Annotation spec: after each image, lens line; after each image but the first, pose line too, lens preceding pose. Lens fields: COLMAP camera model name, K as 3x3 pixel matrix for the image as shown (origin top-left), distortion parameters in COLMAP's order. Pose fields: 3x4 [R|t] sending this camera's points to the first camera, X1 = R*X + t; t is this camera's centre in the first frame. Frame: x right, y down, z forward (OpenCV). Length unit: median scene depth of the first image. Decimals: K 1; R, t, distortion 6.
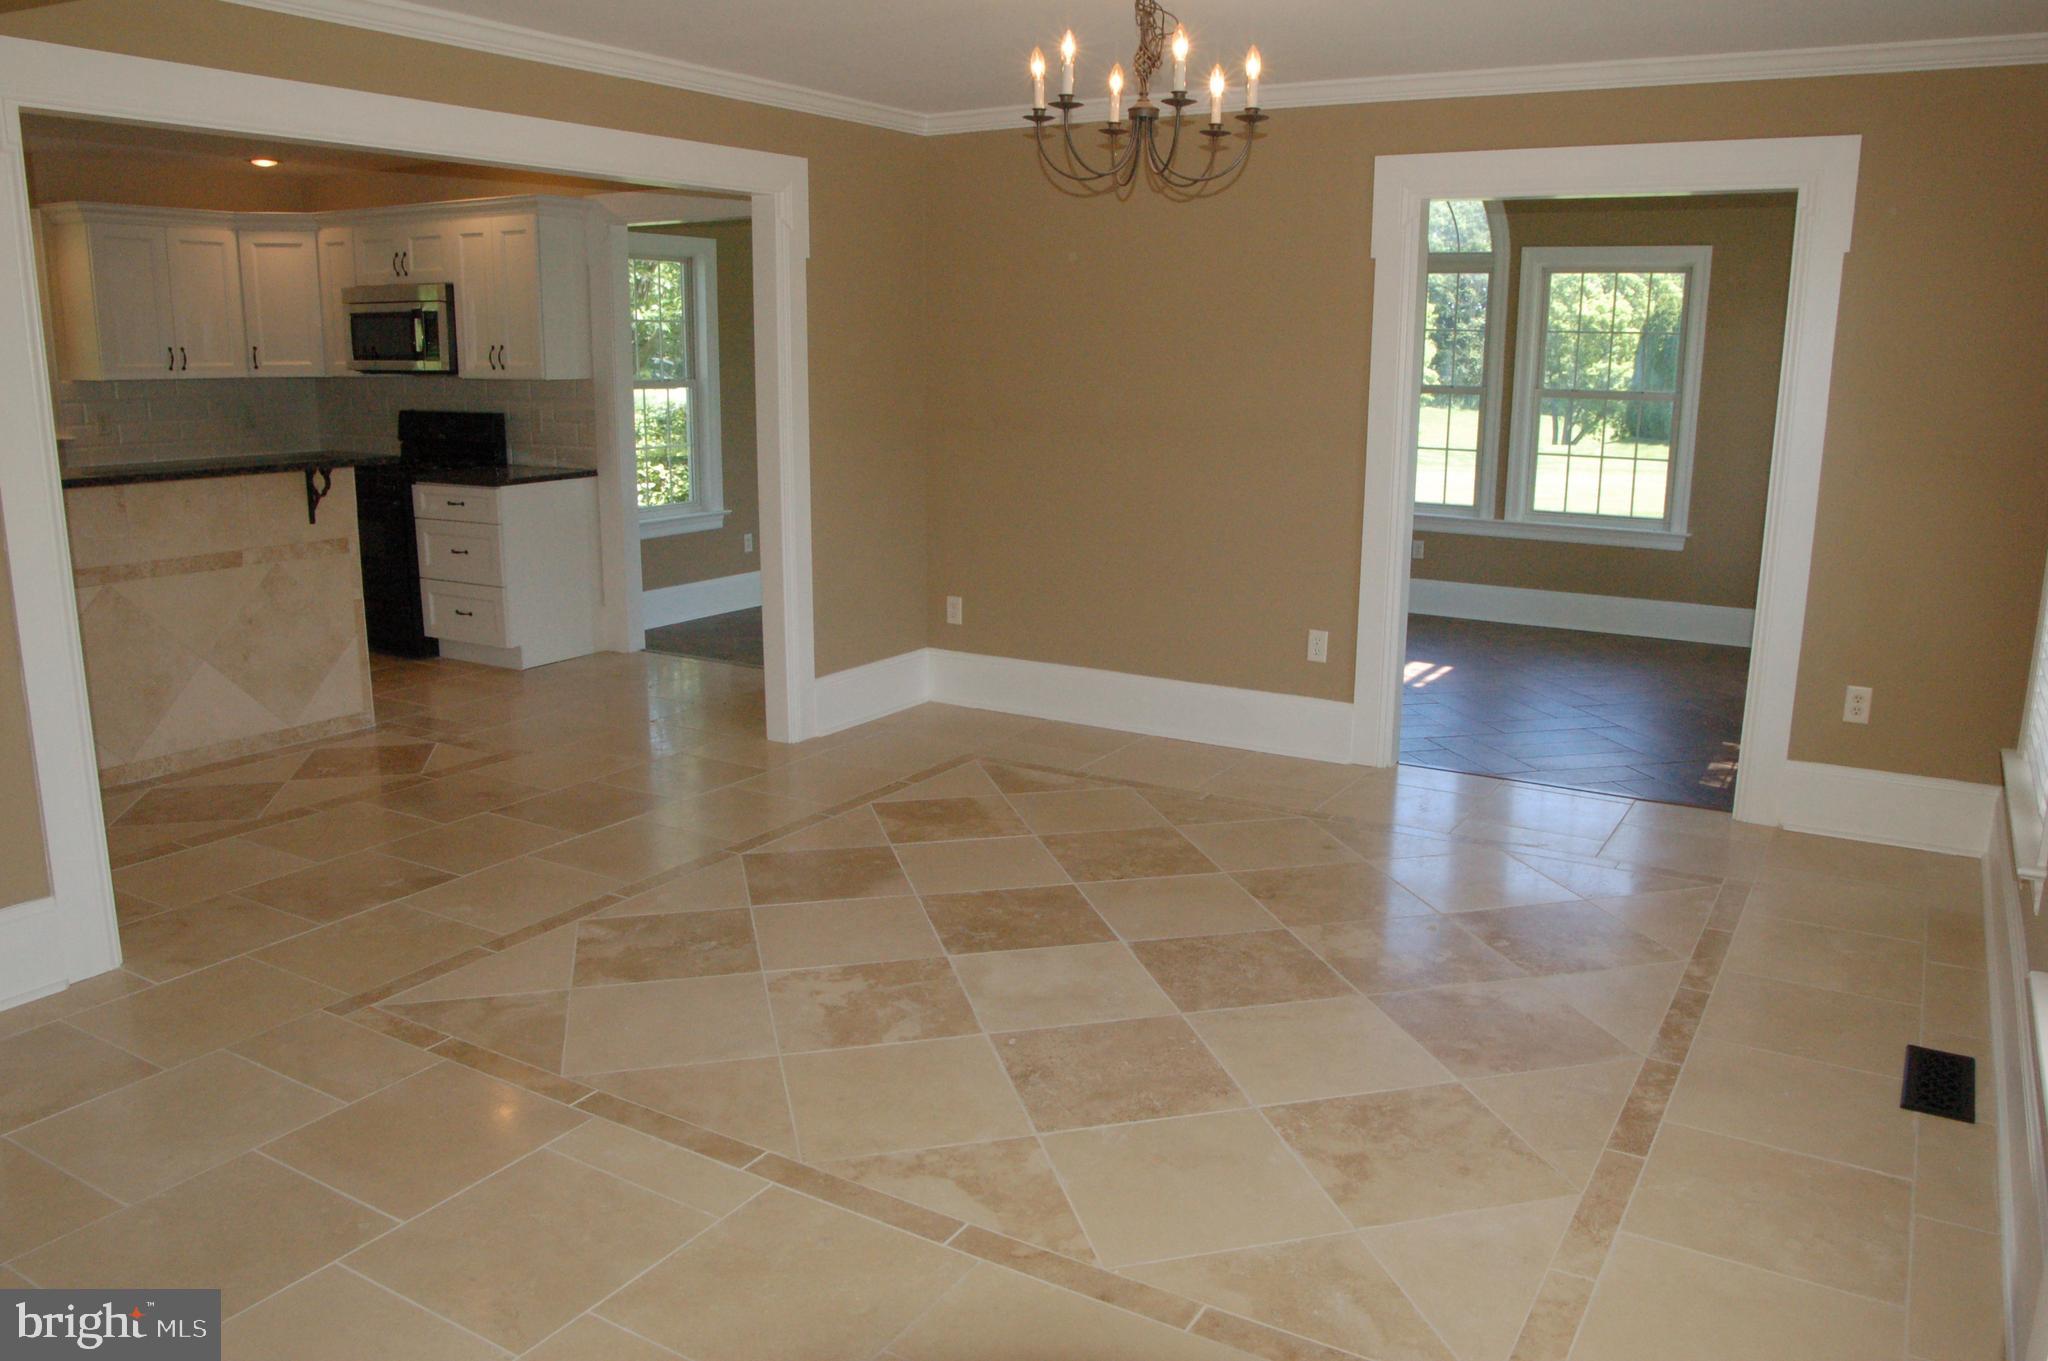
lens RADIAL K [[1564.8, 0, 1024.0], [0, 1564.8, 680.5], [0, 0, 1]] dist [-0.089443, 0.005144]
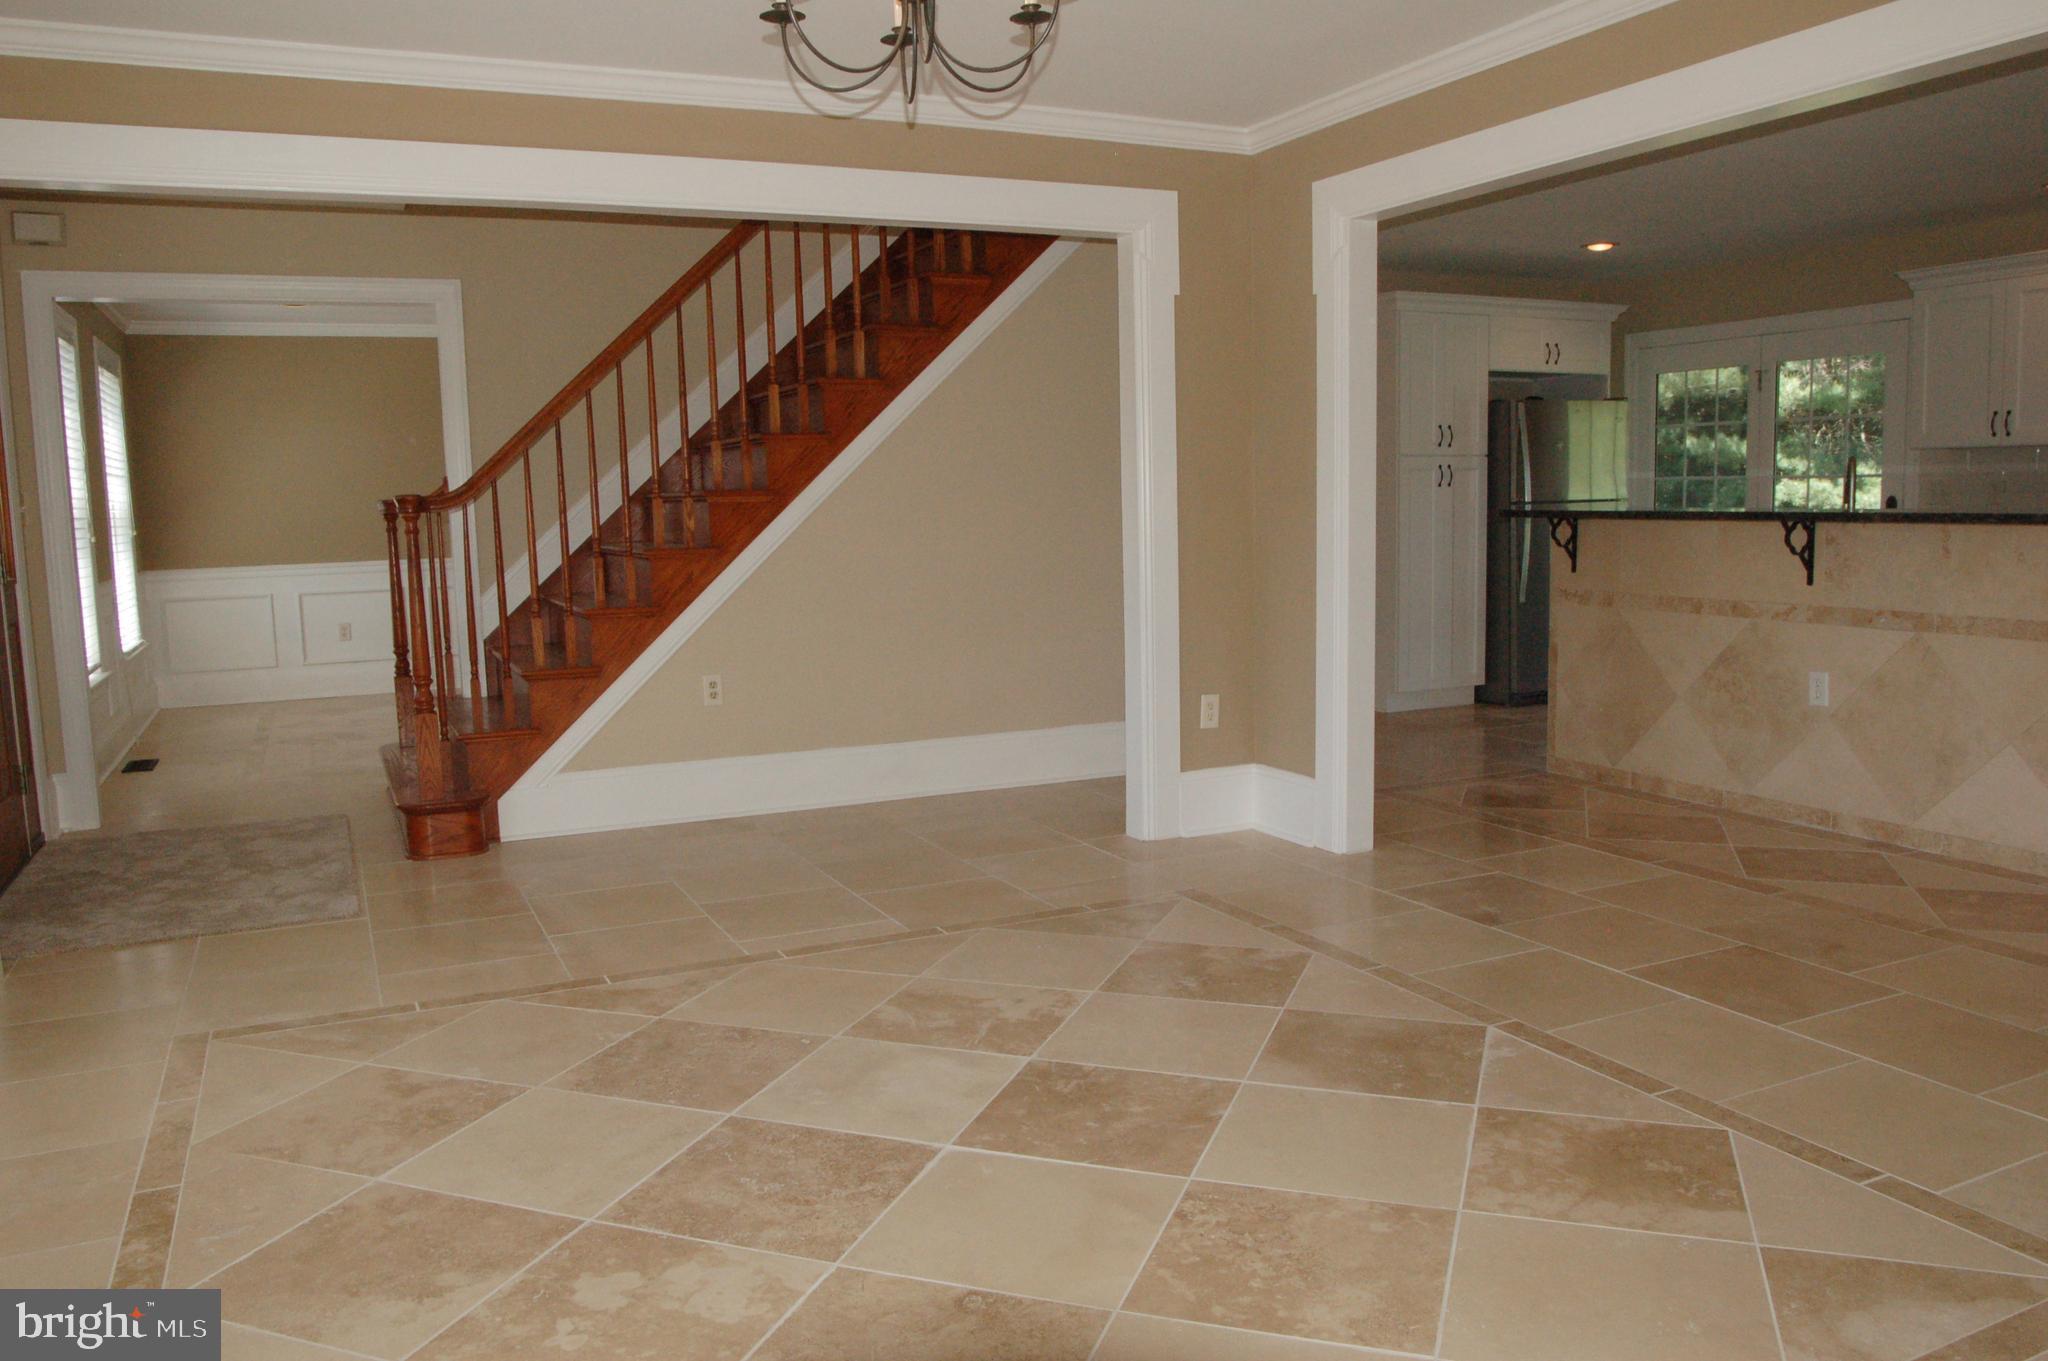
lens RADIAL K [[1483.2, 0, 1024.0], [0, 1483.2, 680.5], [0, 0, 1]] dist [-0.082546, 0.039050]
pose [[-0.546561, 0.108378, -0.830376, 0.666751], [-0.155663, 0.961160, 0.227906, -0.227901], [0.822824, 0.253823, -0.508462, 1.504230]]
